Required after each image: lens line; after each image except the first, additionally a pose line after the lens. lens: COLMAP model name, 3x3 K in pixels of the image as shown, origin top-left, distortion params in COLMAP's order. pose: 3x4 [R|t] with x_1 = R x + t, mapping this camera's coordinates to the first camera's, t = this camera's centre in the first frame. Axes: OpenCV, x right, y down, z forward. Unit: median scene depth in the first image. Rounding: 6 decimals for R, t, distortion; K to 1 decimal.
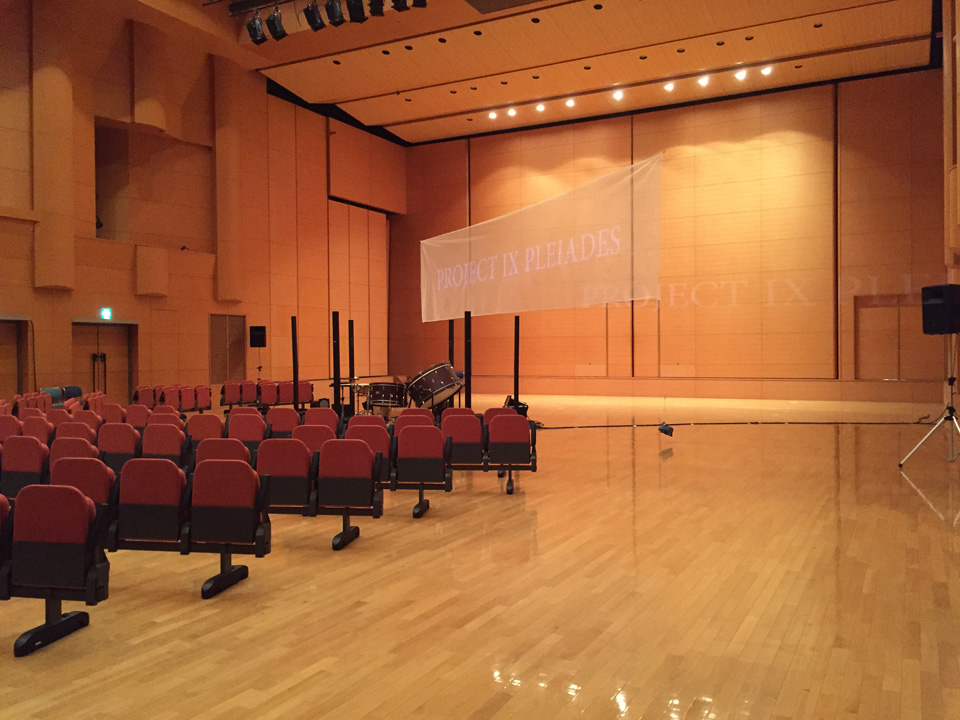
lens RADIAL K [[812.2, 0, 481.4], [0, 812.2, 361.6], [0, 0, 1]] dist [0.071453, -0.095114]
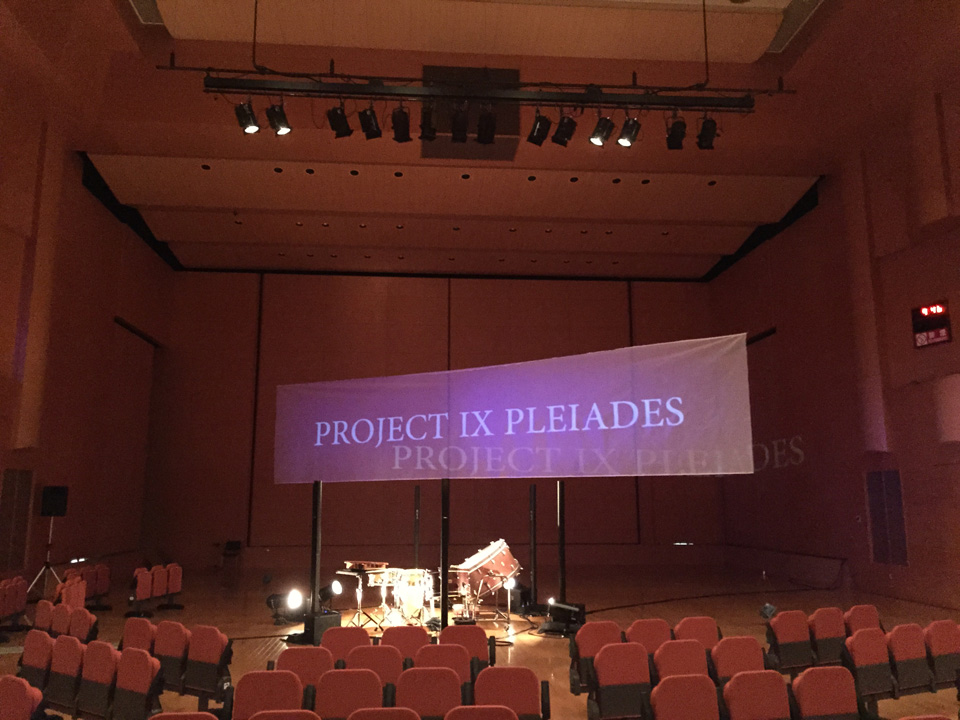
lens RADIAL K [[812.2, 0, 479.7], [0, 812.2, 364.5], [0, 0, 1]] dist [0.071453, -0.095114]
pose [[0.843410, 0.095798, 0.528660, -0.318820], [0.002561, 0.983247, -0.182259, -0.014384], [-0.537264, 0.155073, 0.829035, 0.170624]]
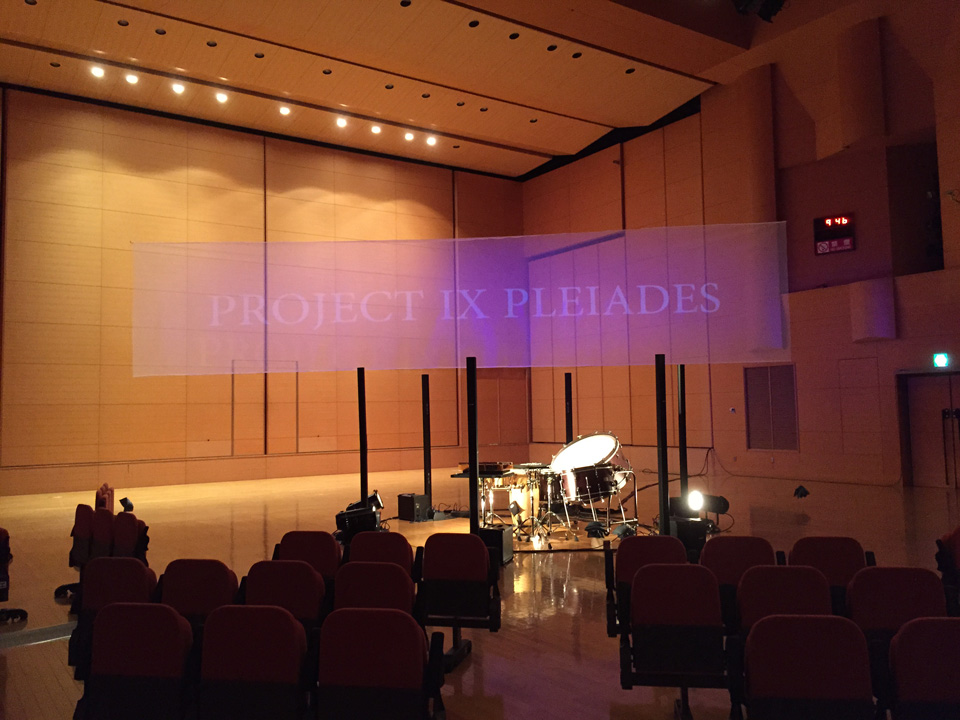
lens RADIAL K [[812.2, 0, 479.3], [0, 812.2, 361.4], [0, 0, 1]] dist [0.071453, -0.095114]
pose [[0.472365, 0.054910, 0.879691, -0.448706], [0.026594, 0.996715, -0.076495, -0.005555], [-0.881002, 0.059528, 0.469354, 0.452521]]
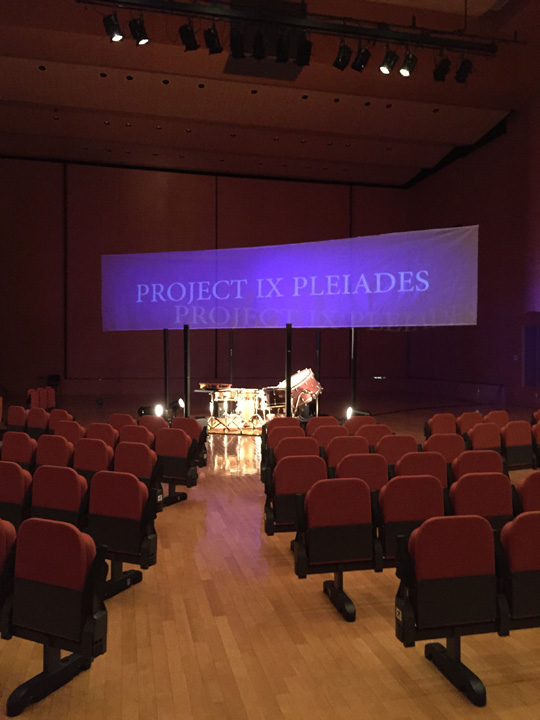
lens RADIAL K [[609.1, 0, 275.9], [0, 609.1, 362.3], [0, 0, 1]] dist [0.071453, -0.095114]
pose [[0.750951, 0.002690, 0.660352, -0.404006], [-0.001544, 0.999996, -0.002318, -0.004062], [-0.660356, 0.000721, 0.750953, 0.217077]]
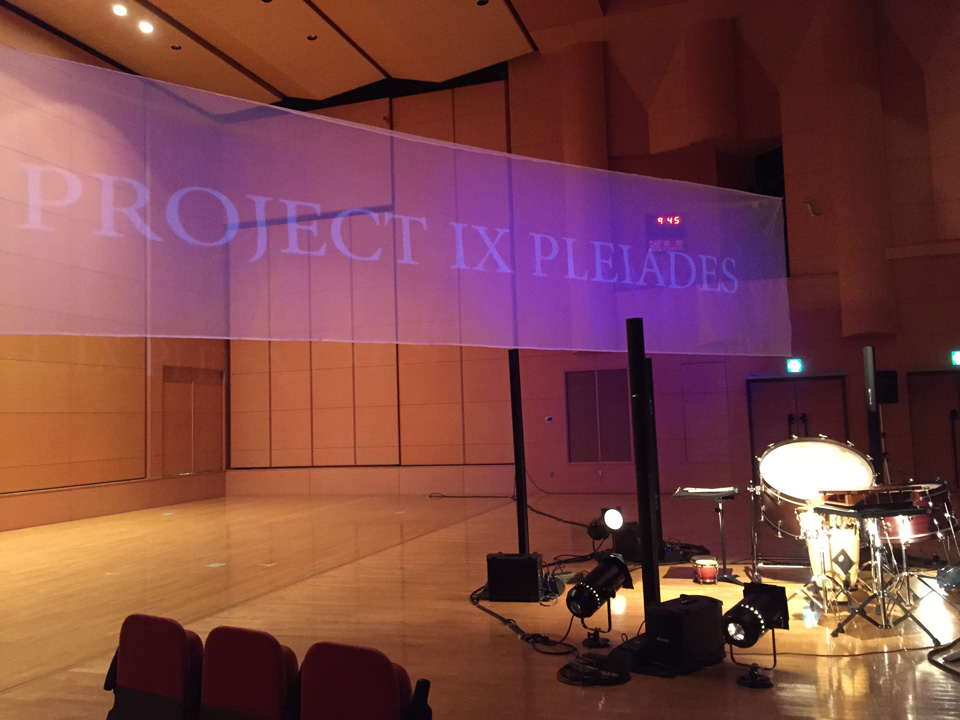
lens RADIAL K [[812.2, 0, 477.3], [0, 812.2, 360.3], [0, 0, 1]] dist [0.071453, -0.095114]
pose [[-0.160317, 0.087224, 0.983204, -0.315834], [0.046655, 0.995644, -0.080720, -0.009479], [-0.985962, 0.032931, -0.163689, 0.777234]]
